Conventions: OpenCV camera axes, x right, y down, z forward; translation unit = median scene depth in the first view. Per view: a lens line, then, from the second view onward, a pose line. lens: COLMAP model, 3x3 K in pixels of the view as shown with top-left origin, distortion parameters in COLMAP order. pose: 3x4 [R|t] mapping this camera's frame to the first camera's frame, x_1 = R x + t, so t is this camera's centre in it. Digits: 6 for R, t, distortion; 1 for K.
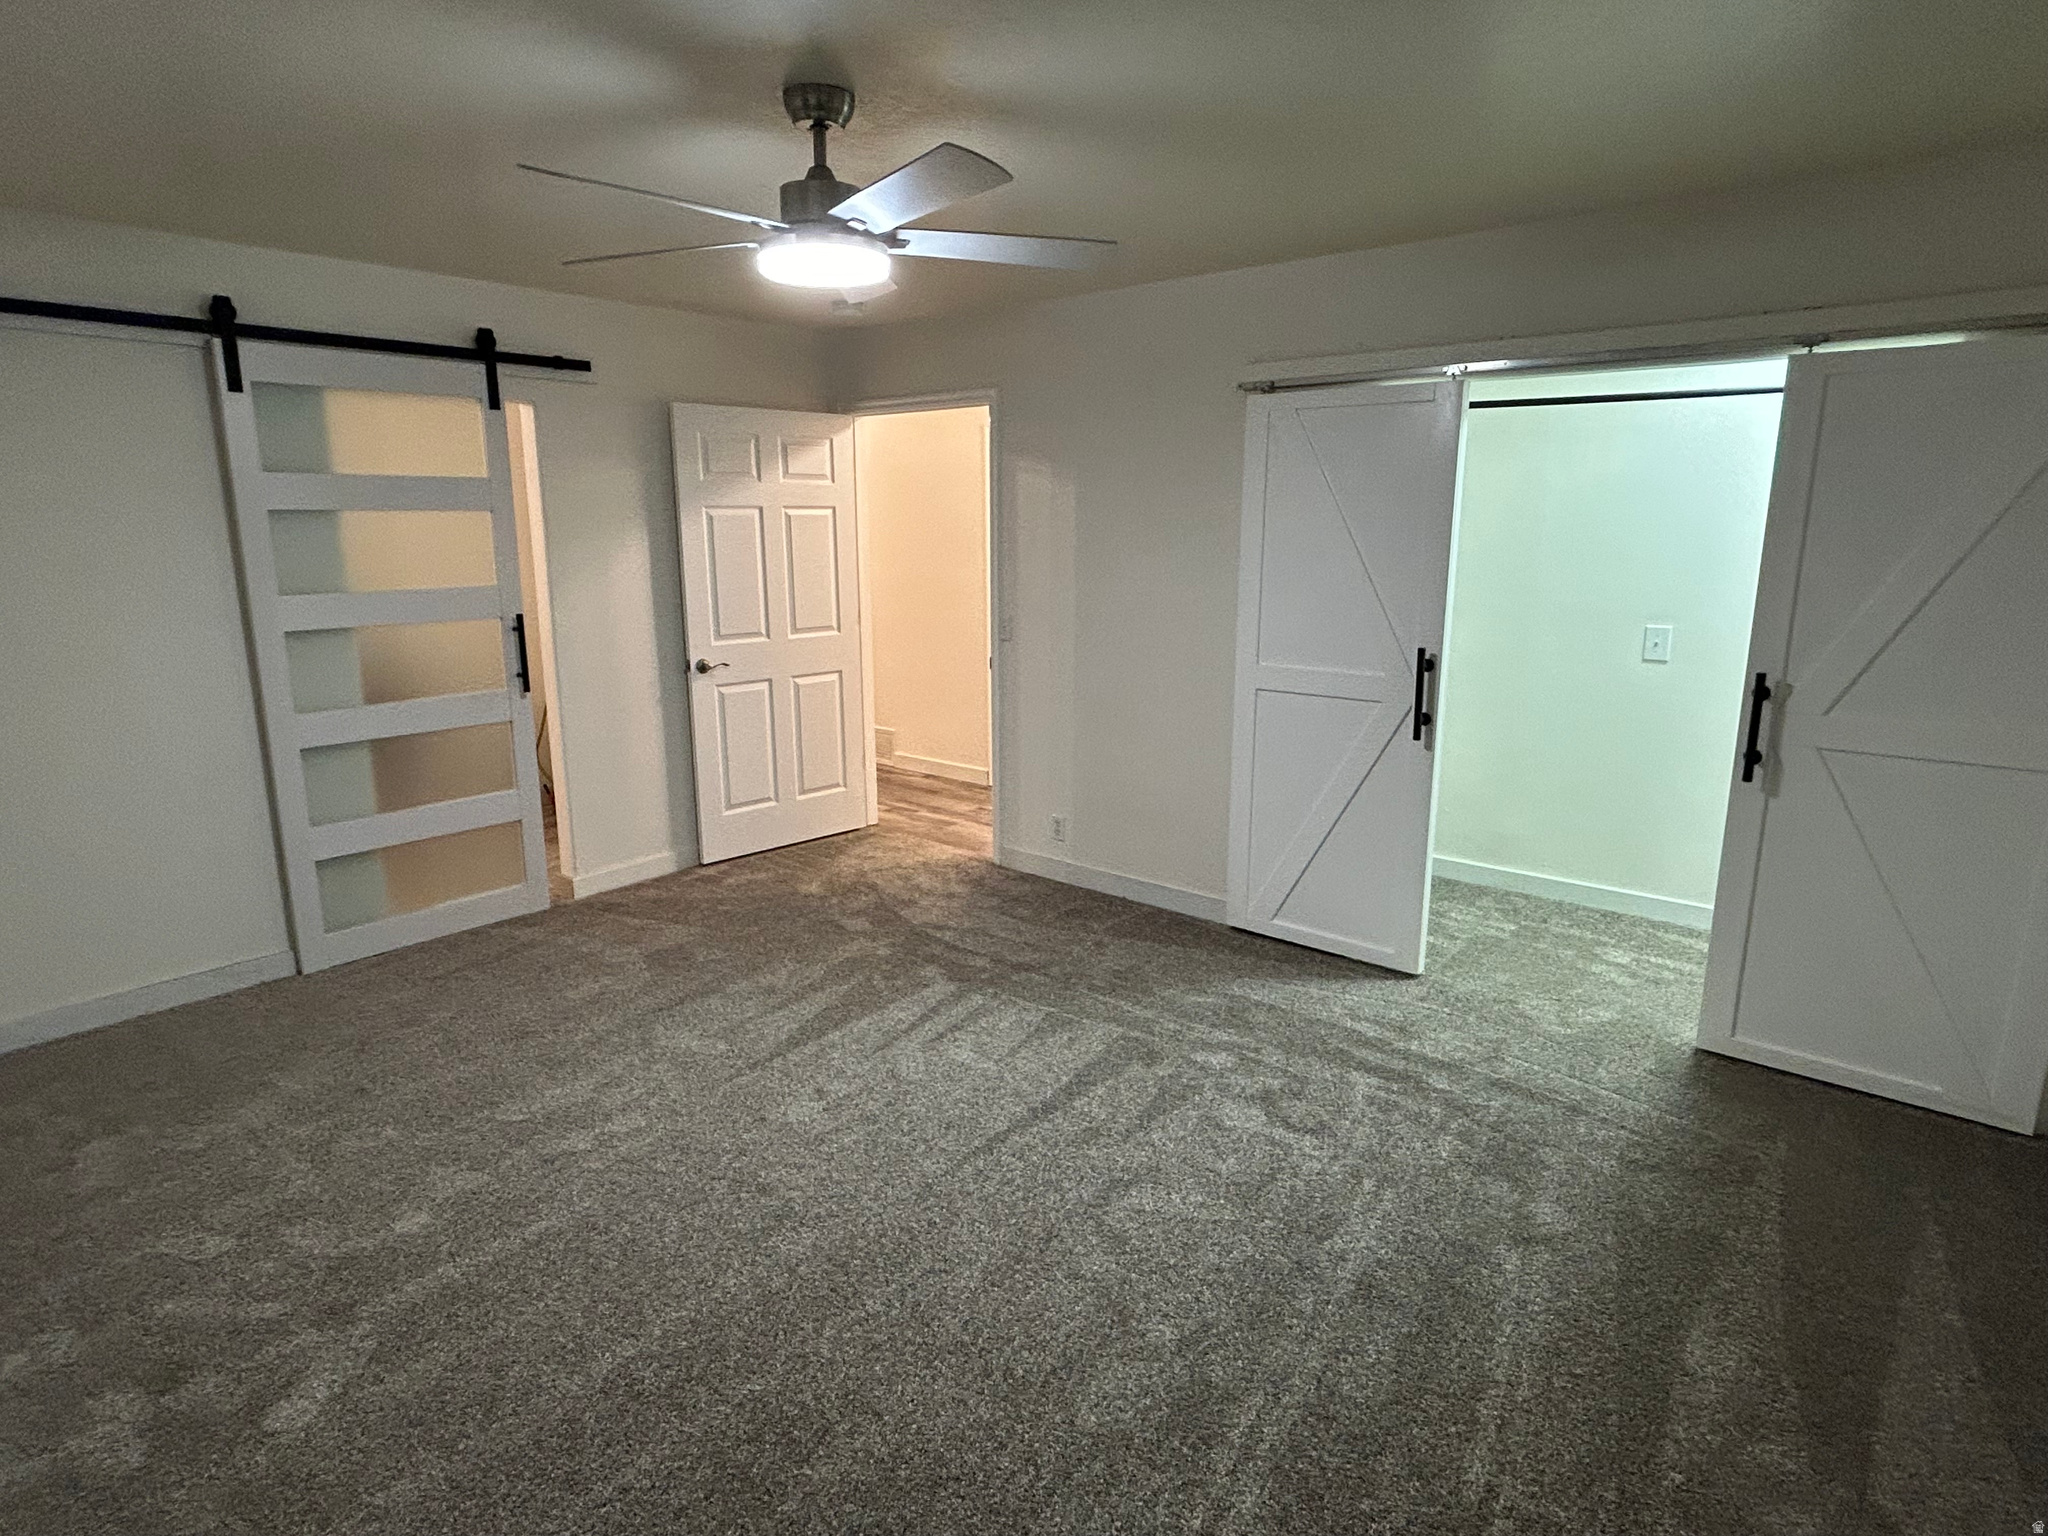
lens RADIAL K [[1136.9, 0, 1024.5], [0, 1136.9, 784.1], [0, 0, 1]] dist [-0.000309, -0.000183]
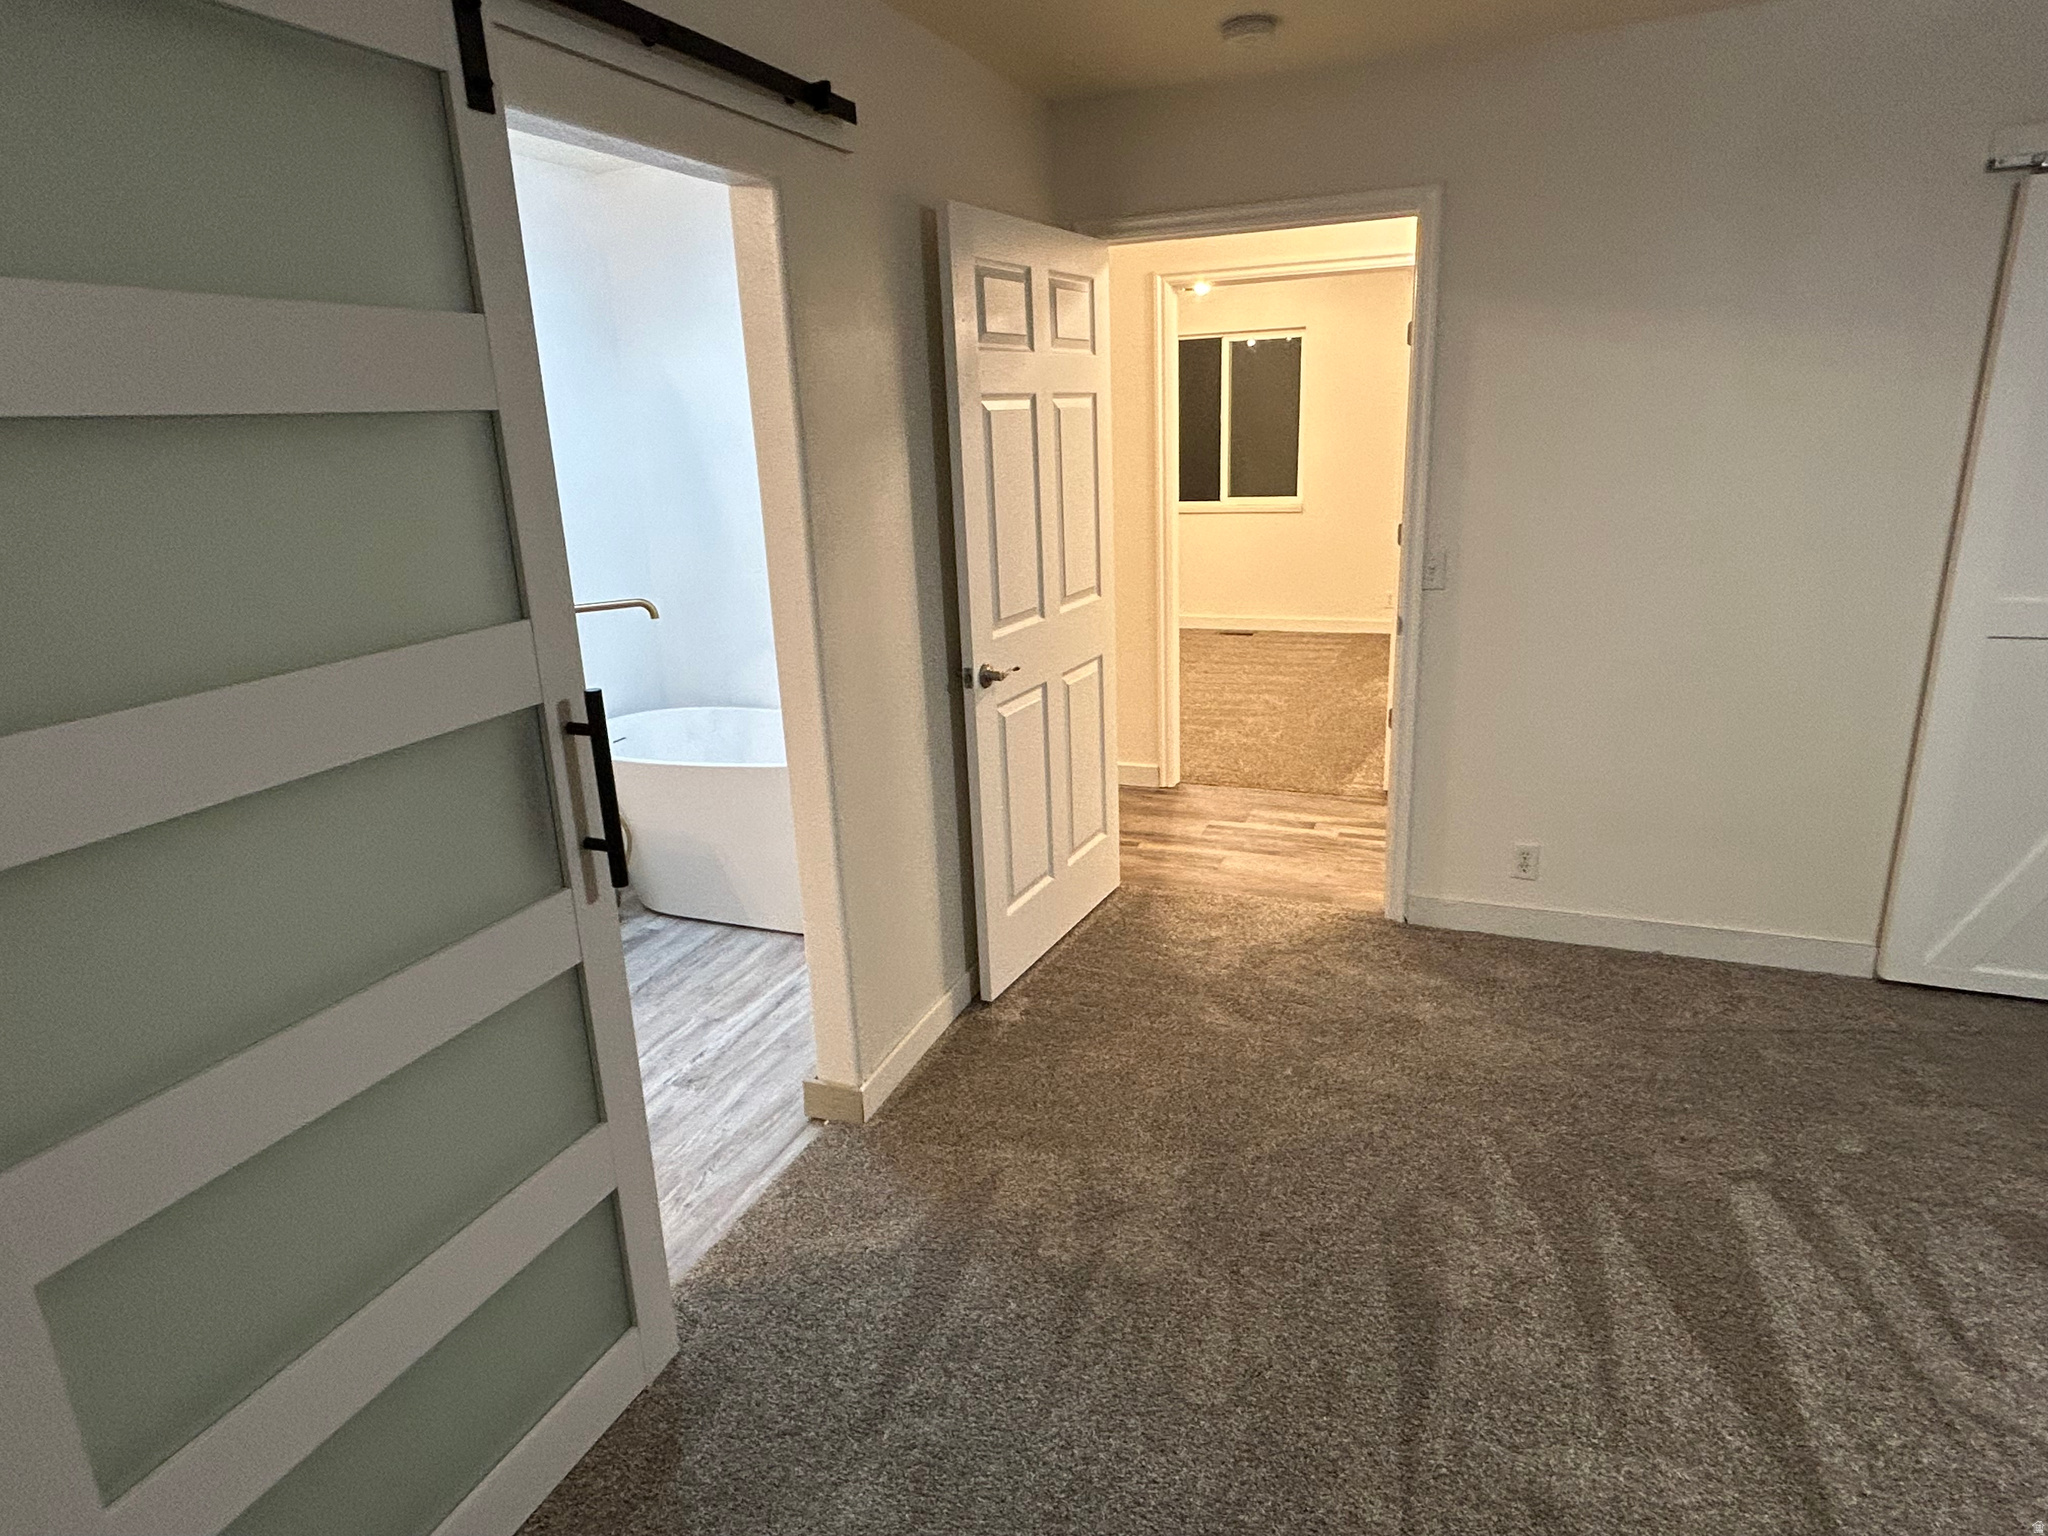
lens RADIAL K [[1188.7, 0, 1024.0], [0, 1188.7, 768.0], [0, 0, 1]] dist [-0.002324, -0.001196]
pose [[0.947634, -0.123516, 0.294507, -0.449143], [0.108221, 0.991816, 0.067746, -0.095794], [-0.300464, -0.032327, 0.953245, 0.416497]]
